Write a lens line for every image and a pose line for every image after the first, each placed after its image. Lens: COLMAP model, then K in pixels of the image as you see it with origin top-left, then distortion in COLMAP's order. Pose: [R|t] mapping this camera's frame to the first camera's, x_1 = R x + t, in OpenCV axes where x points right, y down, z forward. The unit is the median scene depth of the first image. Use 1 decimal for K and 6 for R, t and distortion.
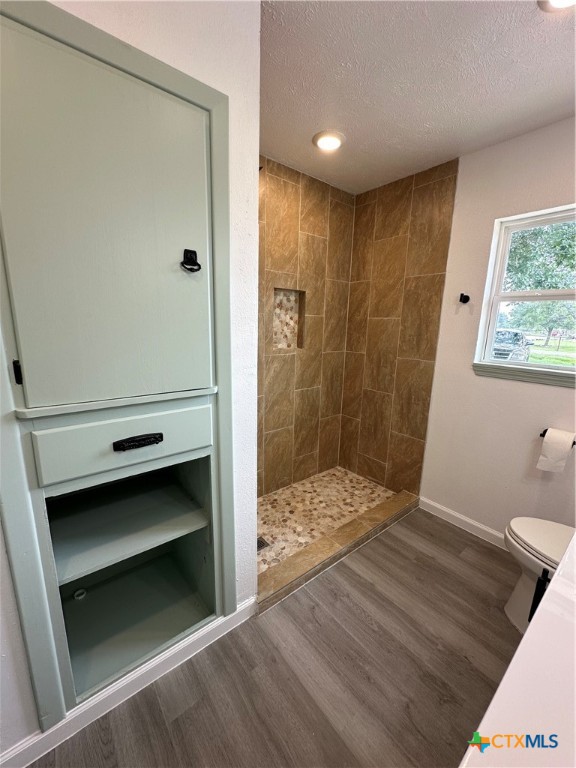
lens RADIAL K [[307.2, 0, 288.0], [0, 307.2, 384.0], [0, 0, 1]] dist [-0.000462, 0.000192]
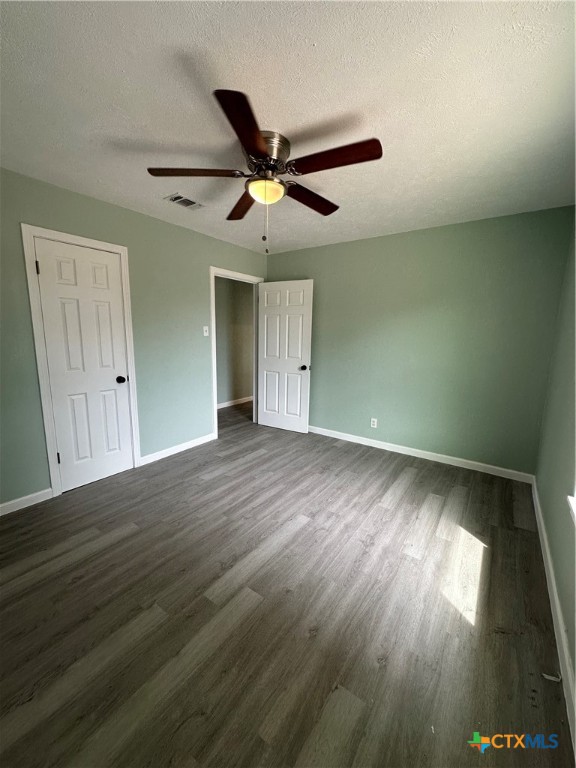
lens RADIAL K [[307.2, 0, 288.0], [0, 307.2, 384.0], [0, 0, 1]] dist [-0.000462, 0.000192]
pose [[0.267040, 0.140124, -0.953444, 1.201444], [-0.205446, 0.974906, 0.085737, -0.123085], [0.941532, 0.172986, 0.289126, 0.752317]]
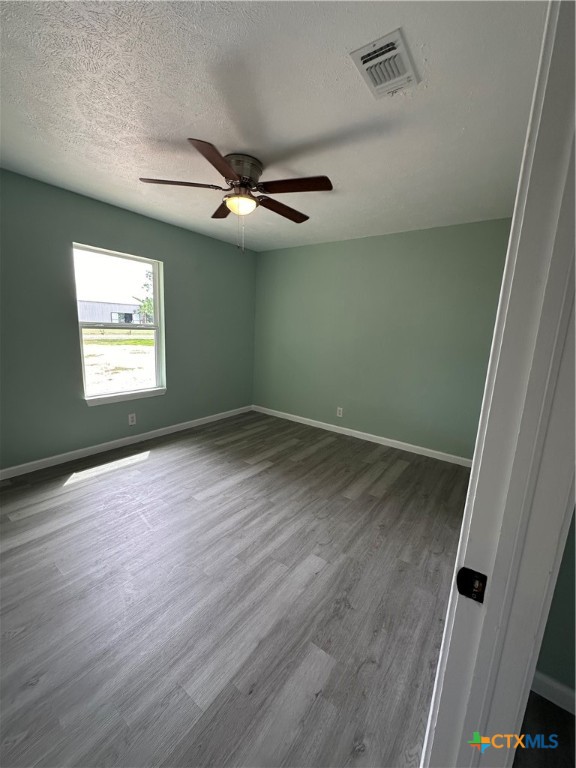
lens RADIAL K [[307.2, 0, 288.0], [0, 307.2, 384.0], [0, 0, 1]] dist [-0.000462, 0.000192]
pose [[-0.247008, -0.218840, 0.943979, -2.420666], [0.149014, 0.953999, 0.260155, -0.321953], [-0.957487, 0.204926, -0.203035, 1.237343]]
